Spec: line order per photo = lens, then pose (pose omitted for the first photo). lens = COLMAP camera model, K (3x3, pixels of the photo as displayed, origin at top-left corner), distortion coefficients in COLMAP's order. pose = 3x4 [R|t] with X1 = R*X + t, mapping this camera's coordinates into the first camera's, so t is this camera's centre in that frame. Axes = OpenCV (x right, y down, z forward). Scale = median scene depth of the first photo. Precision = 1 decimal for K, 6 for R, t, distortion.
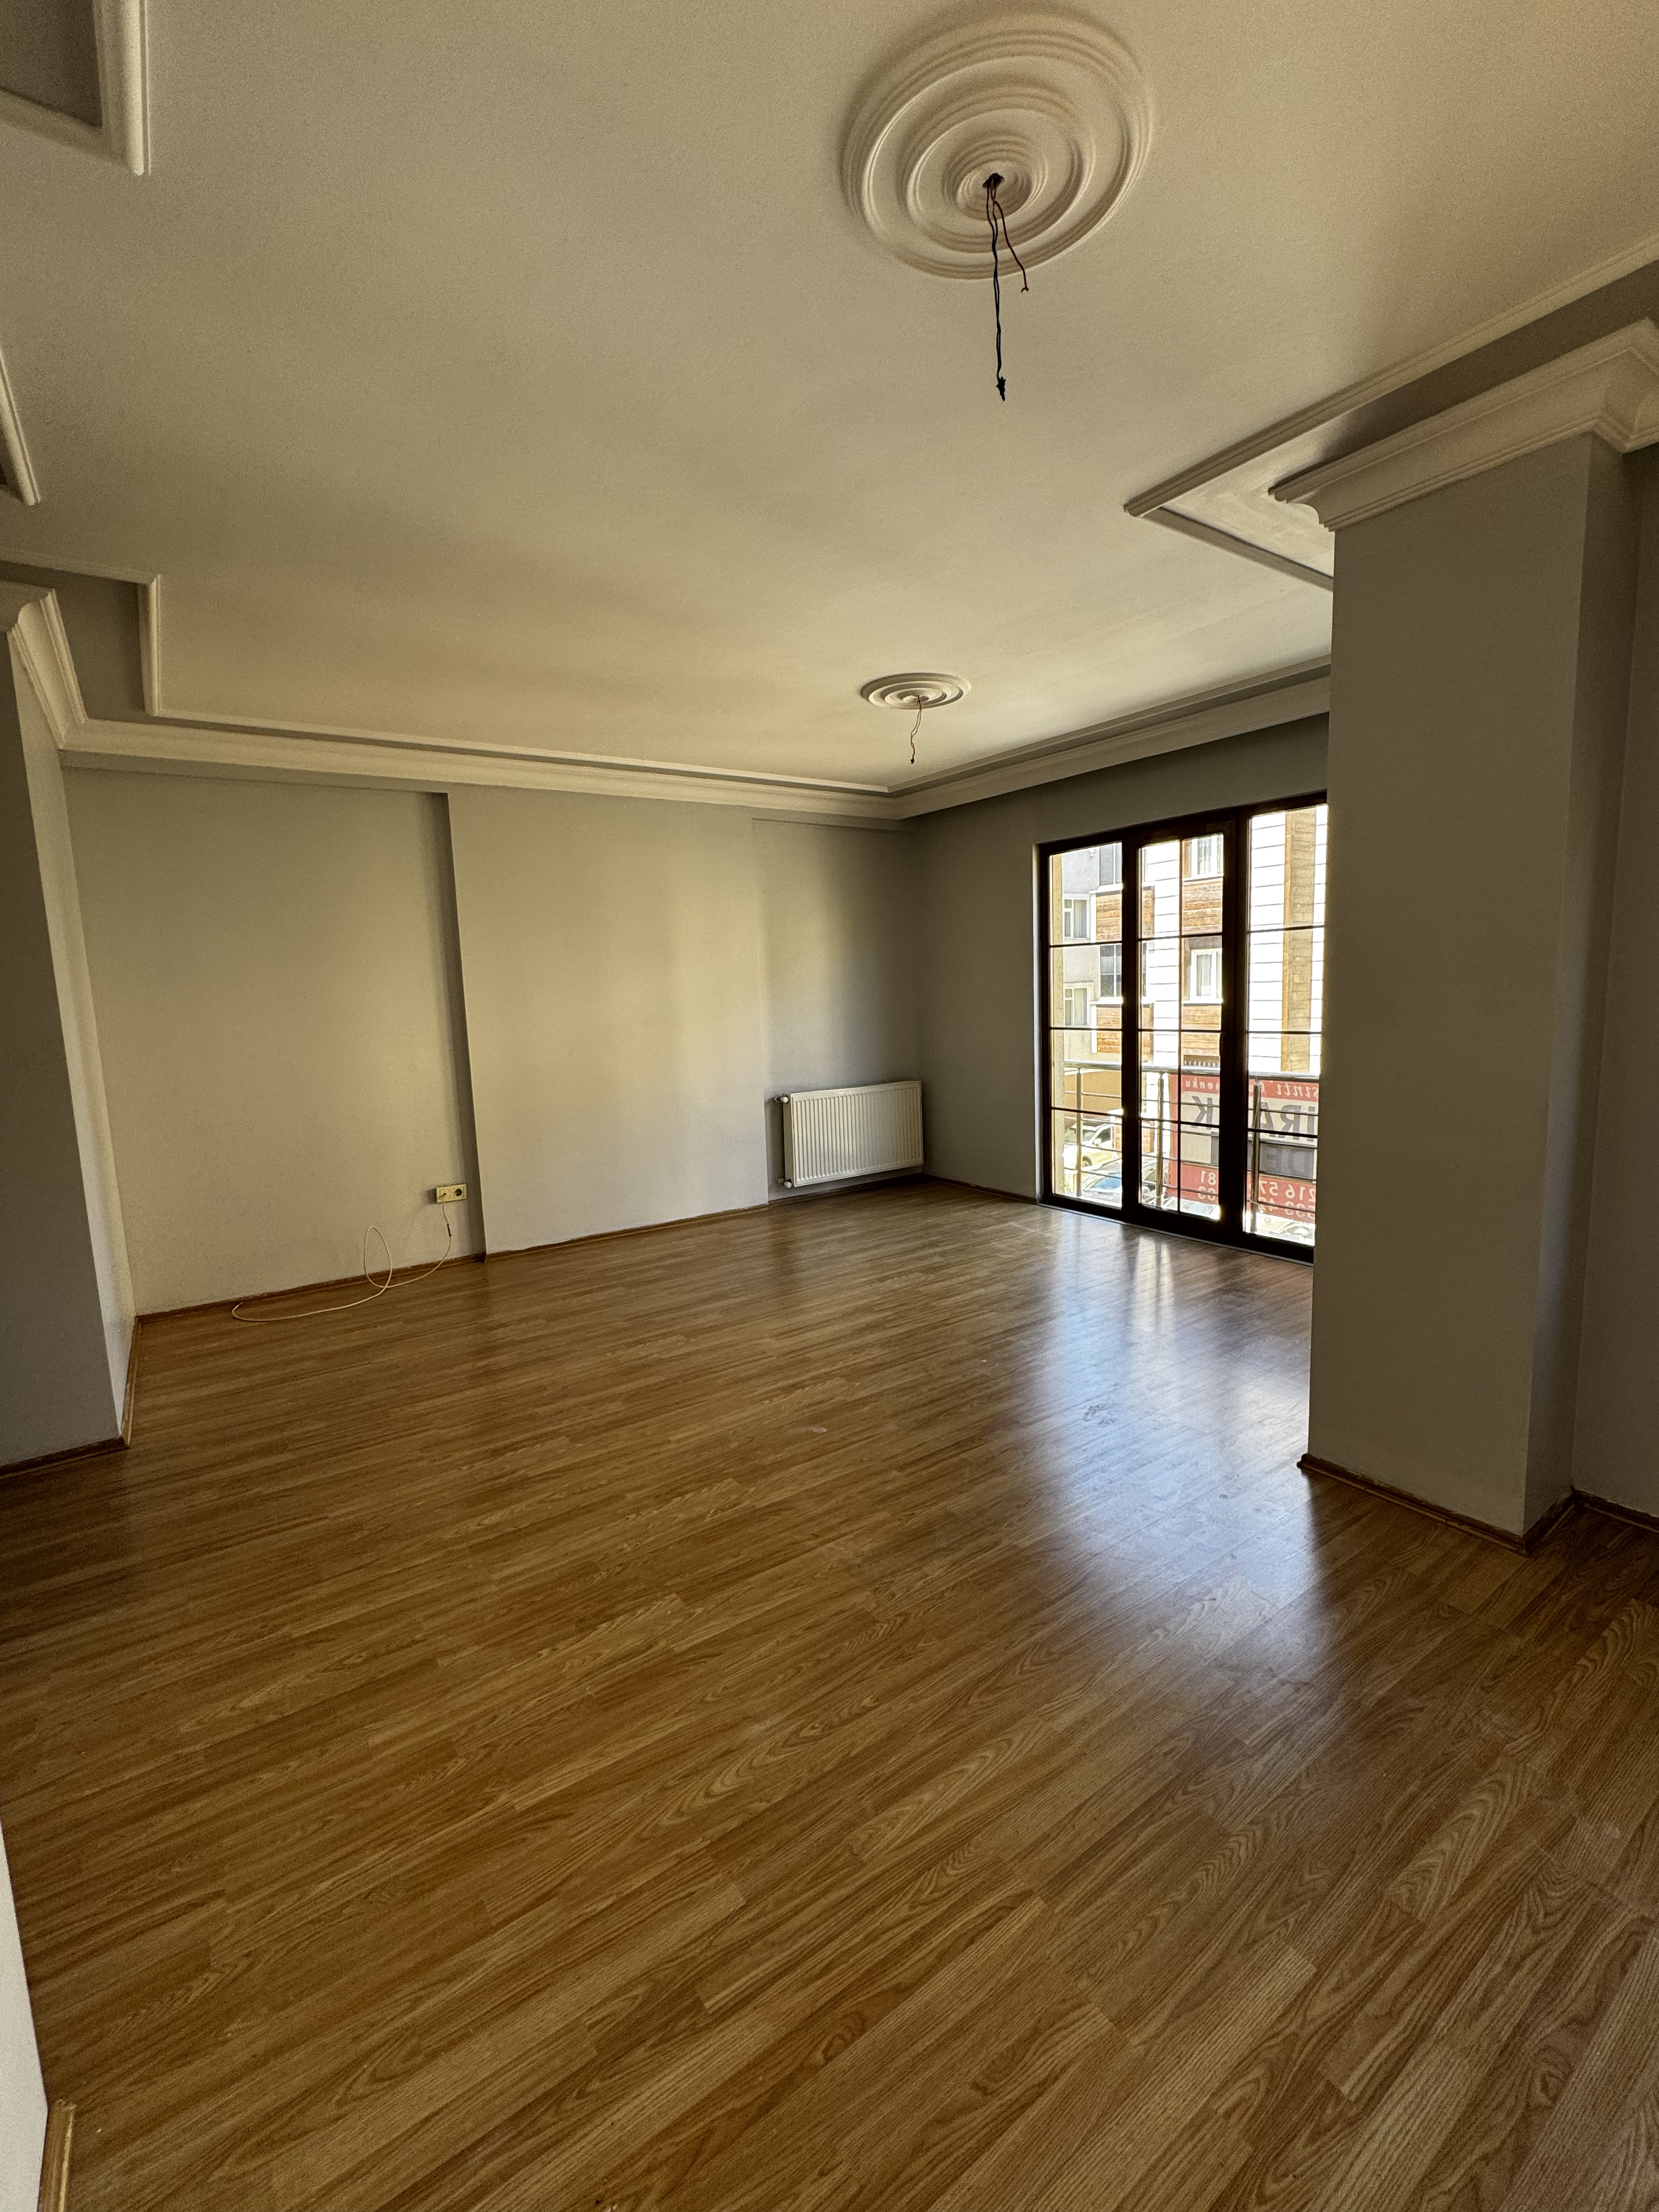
lens RADIAL K [[938.3, 0, 828.2], [0, 938.3, 1114.1], [0, 0, 1]] dist [-0.001154, -0.000216]
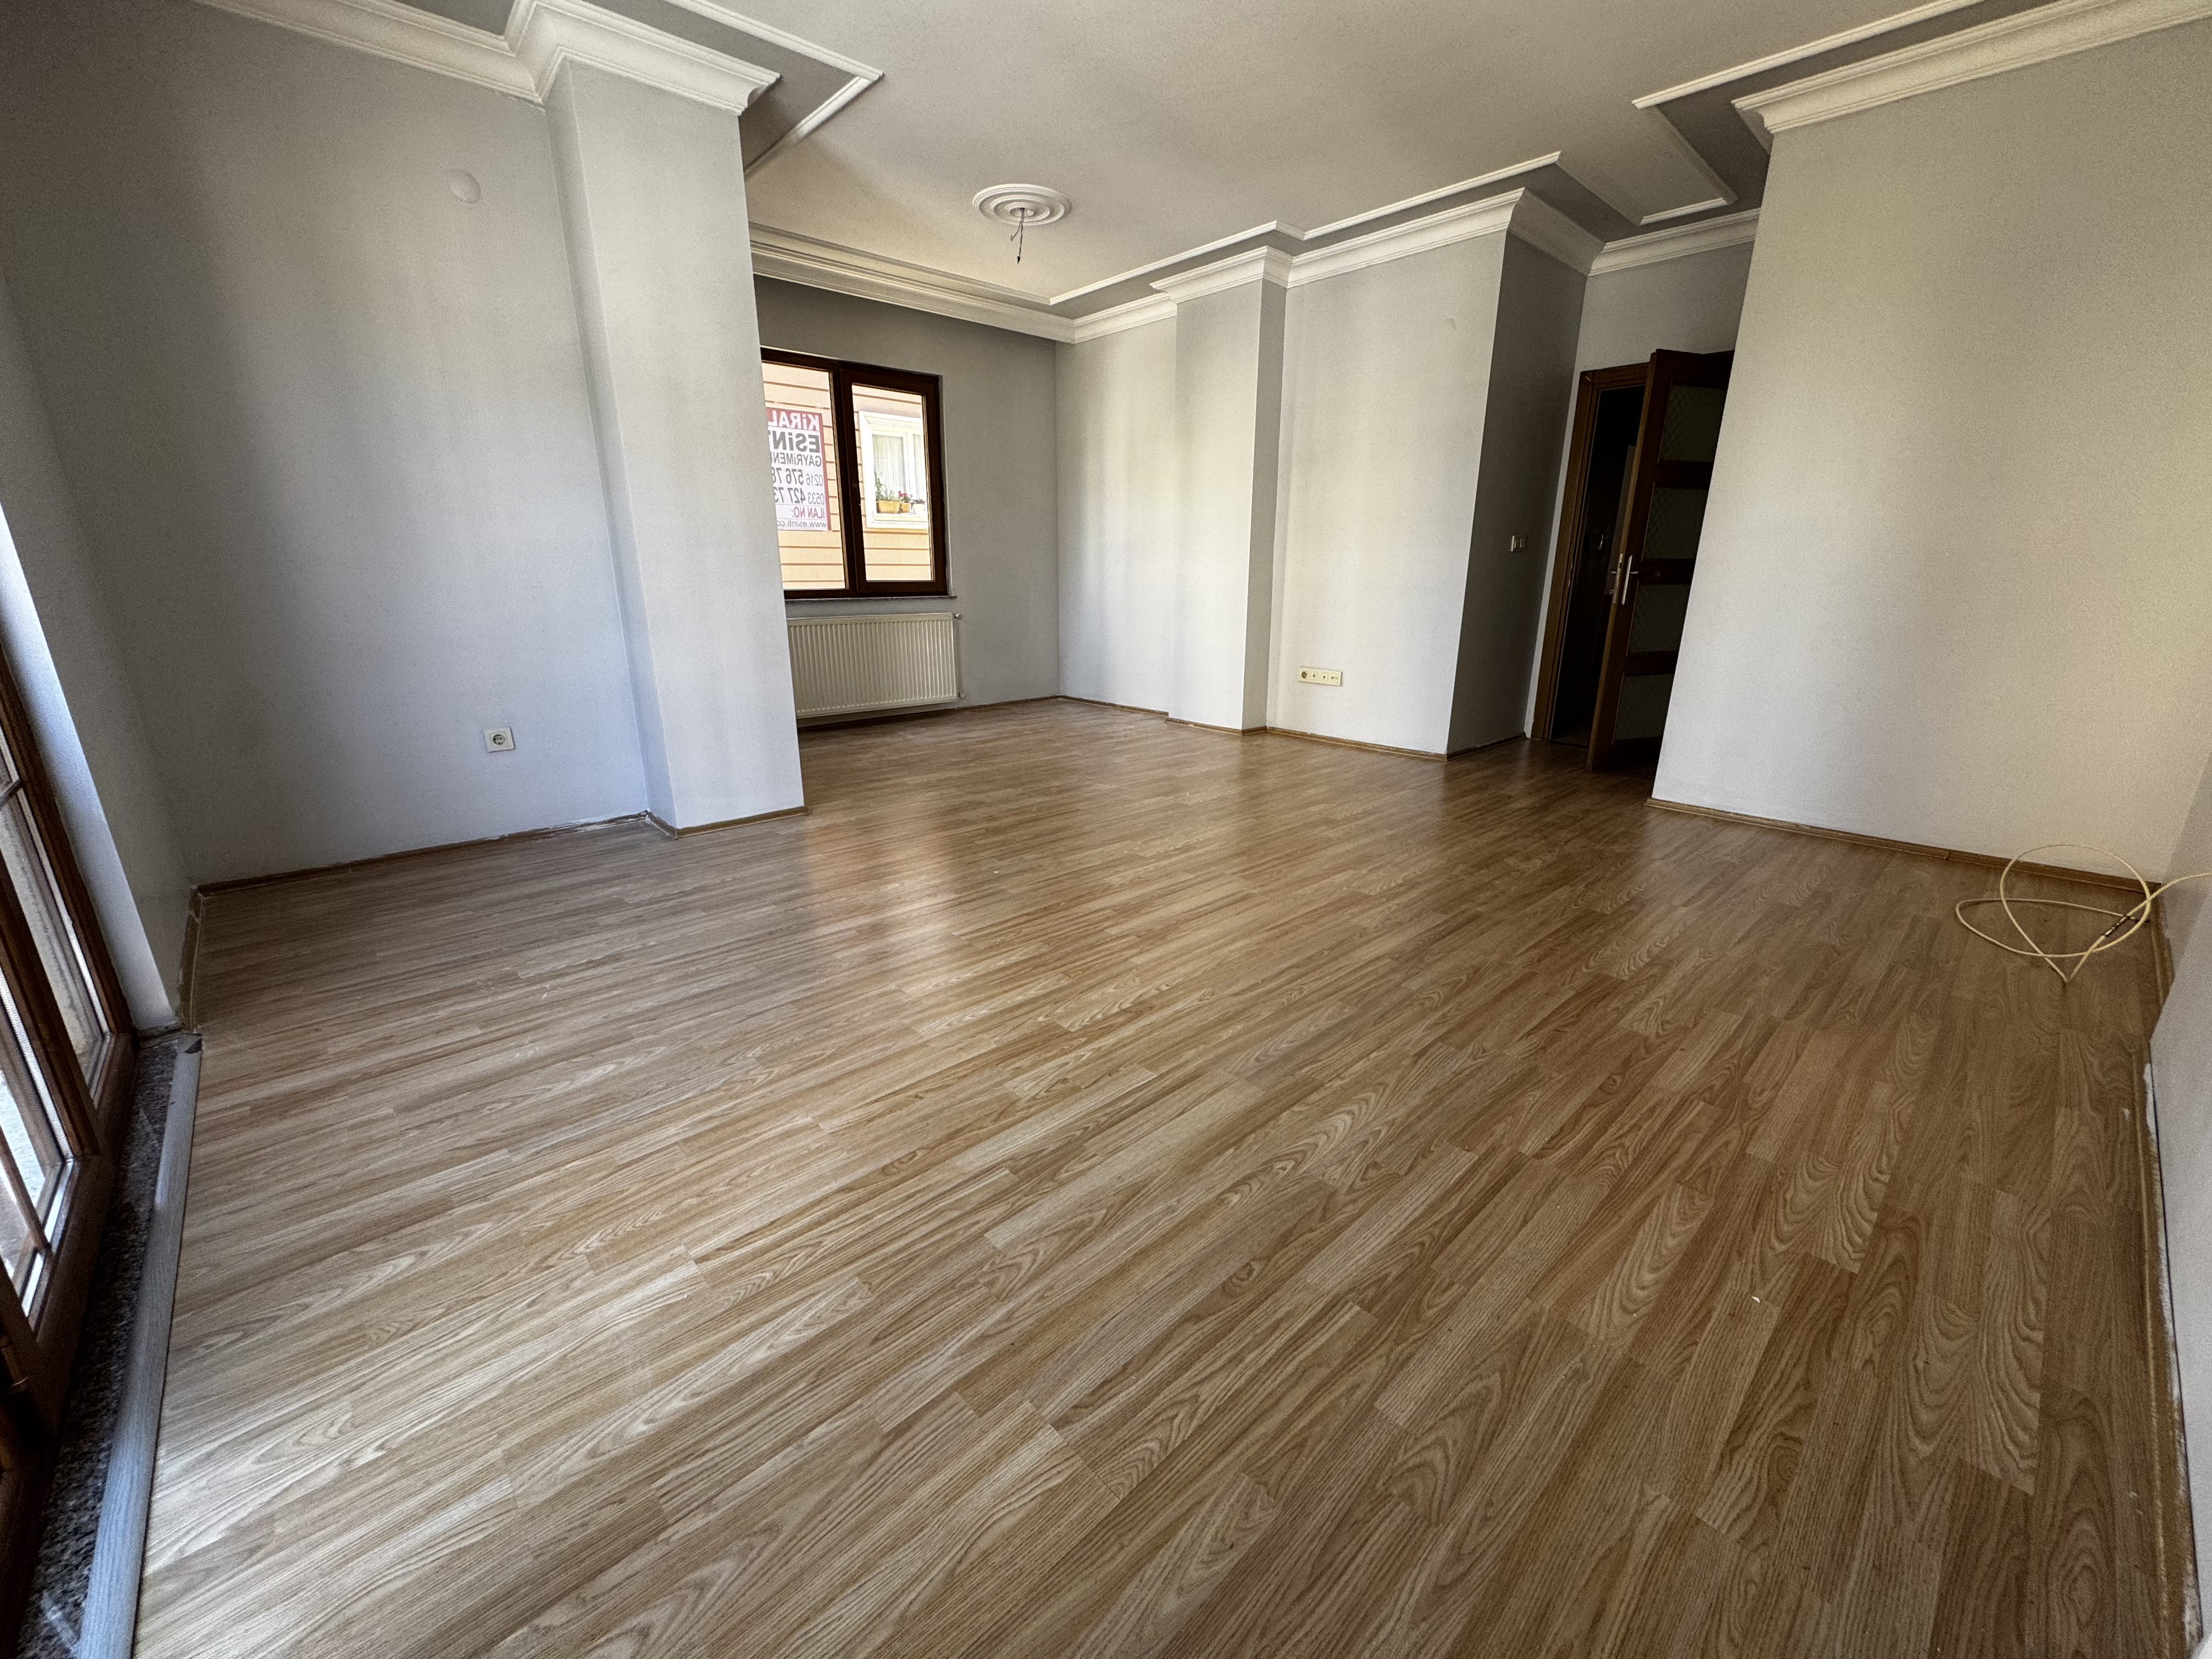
lens RADIAL K [[886.6, 0, 1101.3], [0, 886.6, 831.7], [0, 0, 1]] dist [-0.001936, 0.000564]
pose [[-0.990316, 0.070089, -0.119840, 0.120877], [0.013730, 0.908422, 0.417830, -0.099924], [0.138150, 0.412138, -0.900587, 1.299864]]
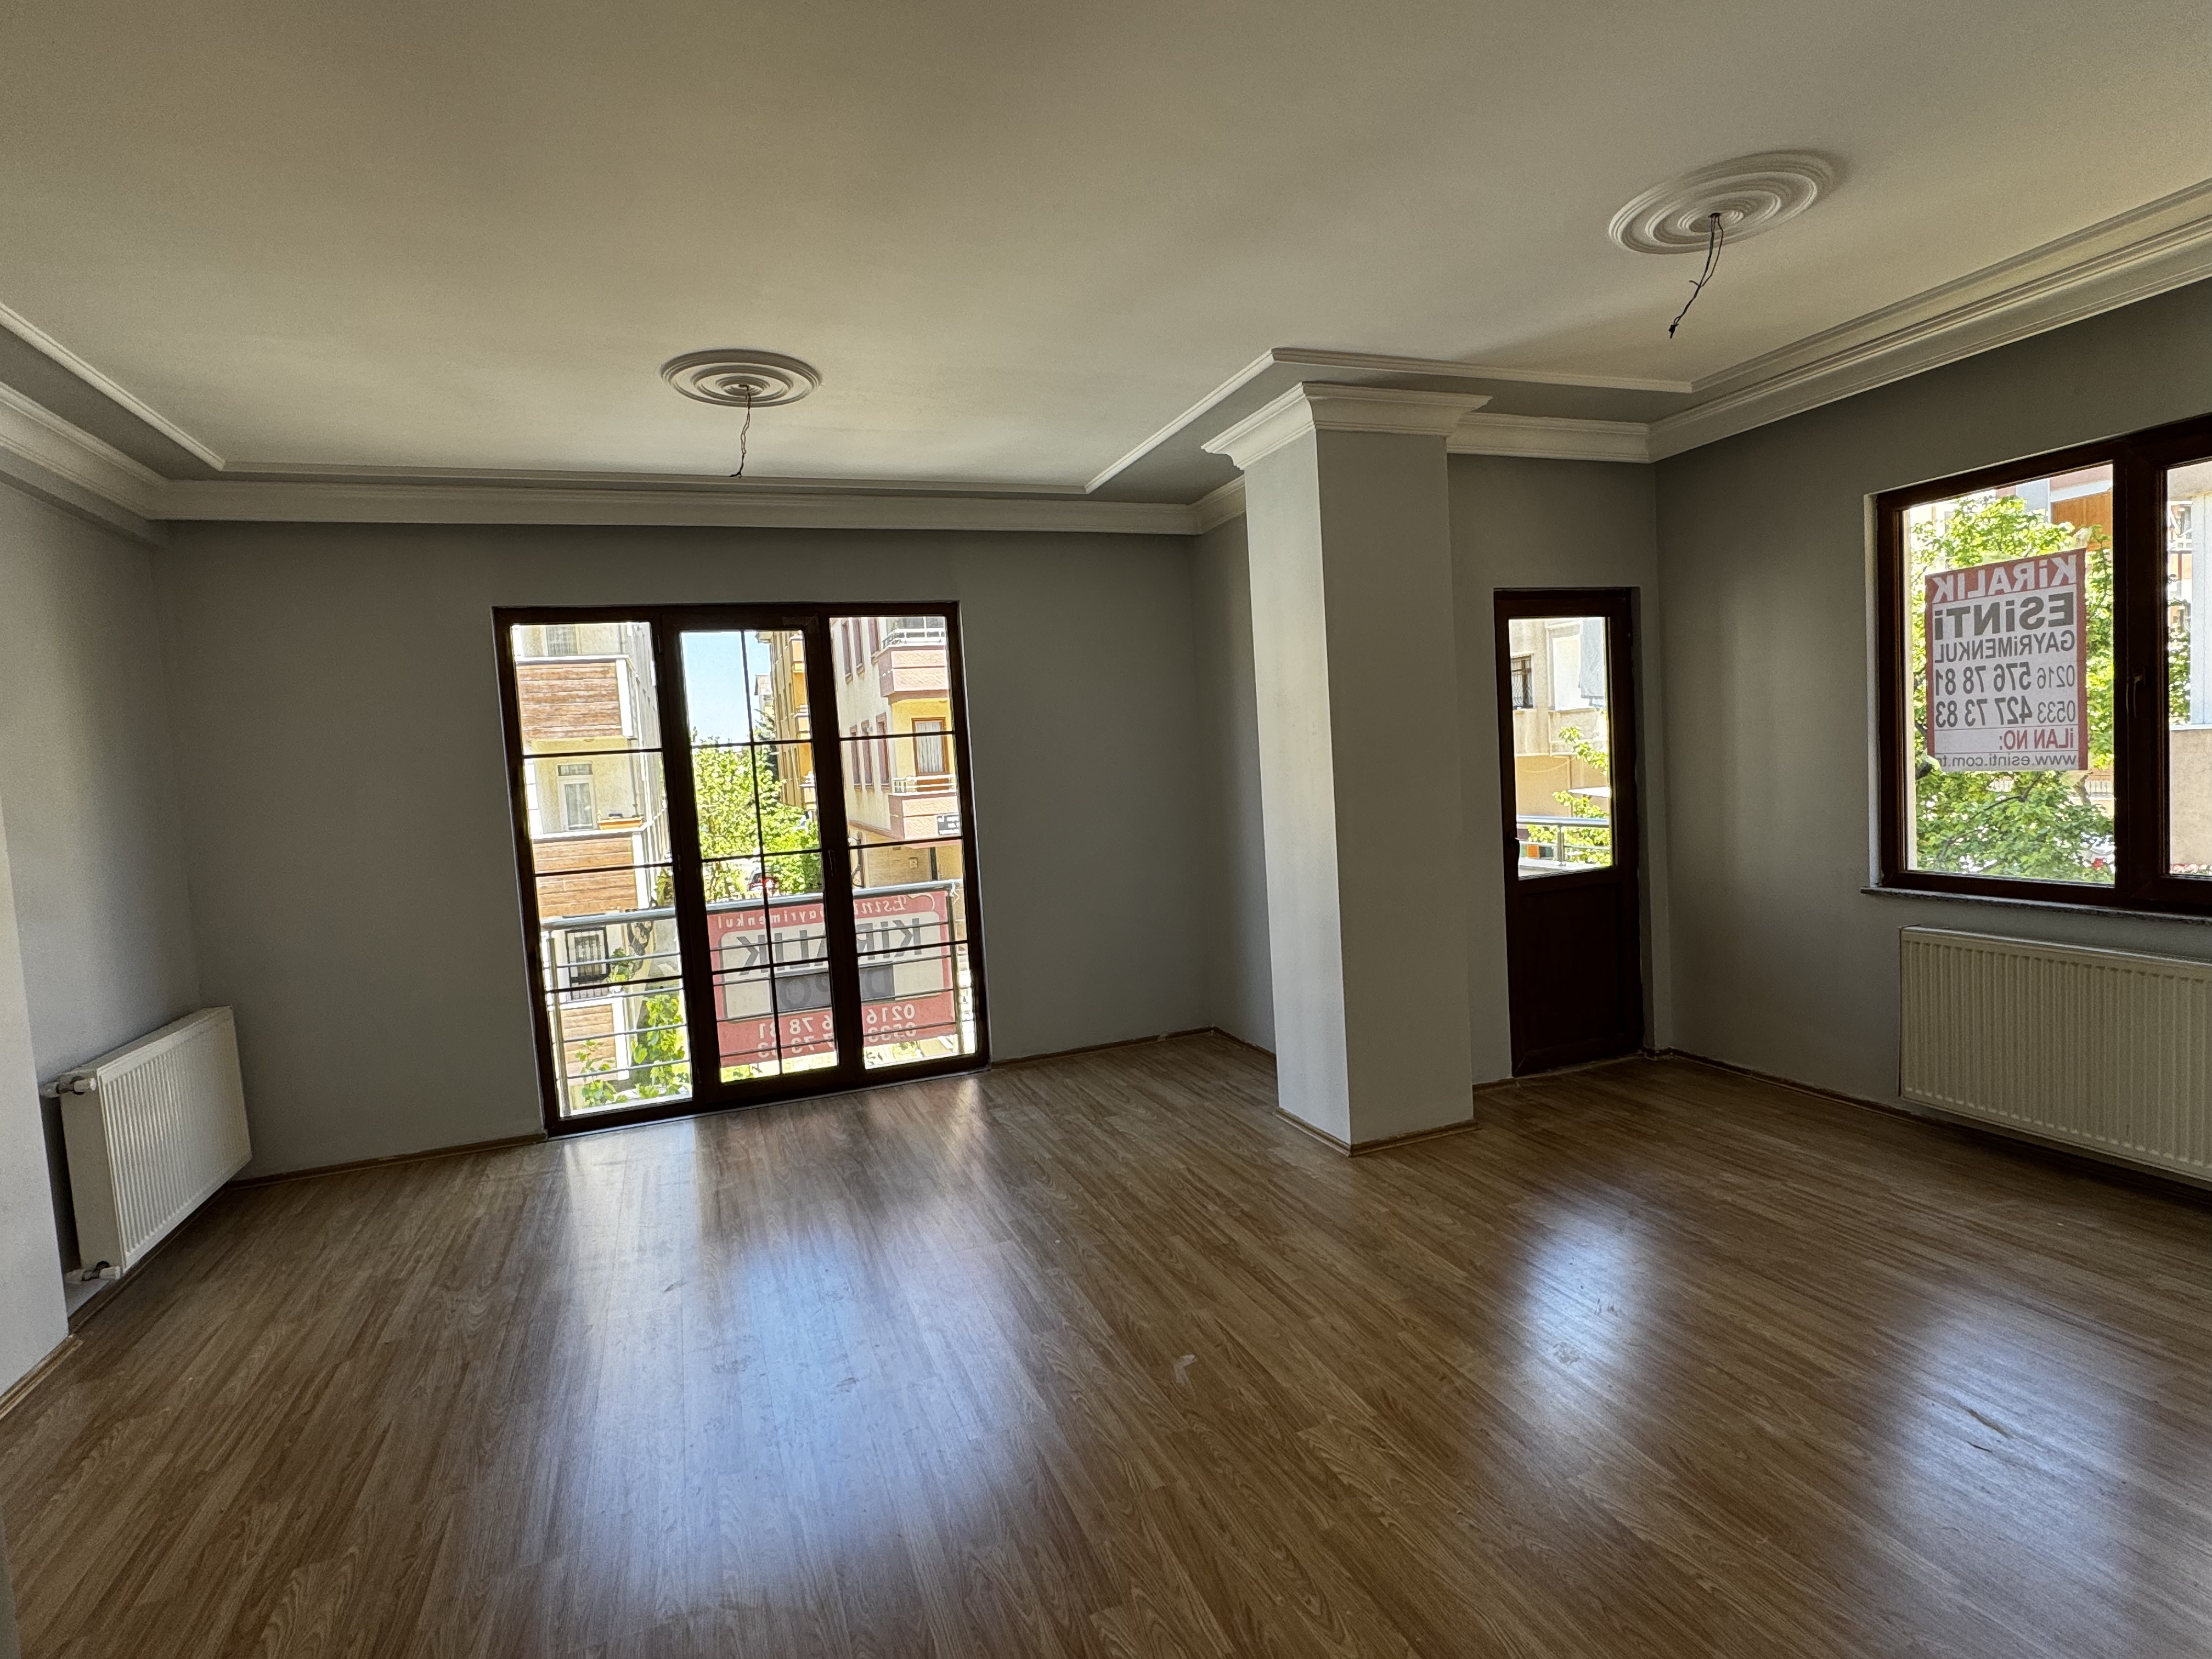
lens RADIAL K [[1141.3, 0, 1110.9], [0, 1141.3, 838.0], [0, 0, 1]] dist [-0.002905, 0.000253]
pose [[0.246354, -0.049171, 0.967932, -0.550439], [0.183965, 0.982928, 0.003111, -0.053317], [-0.951560, 0.177299, 0.251194, 0.472356]]
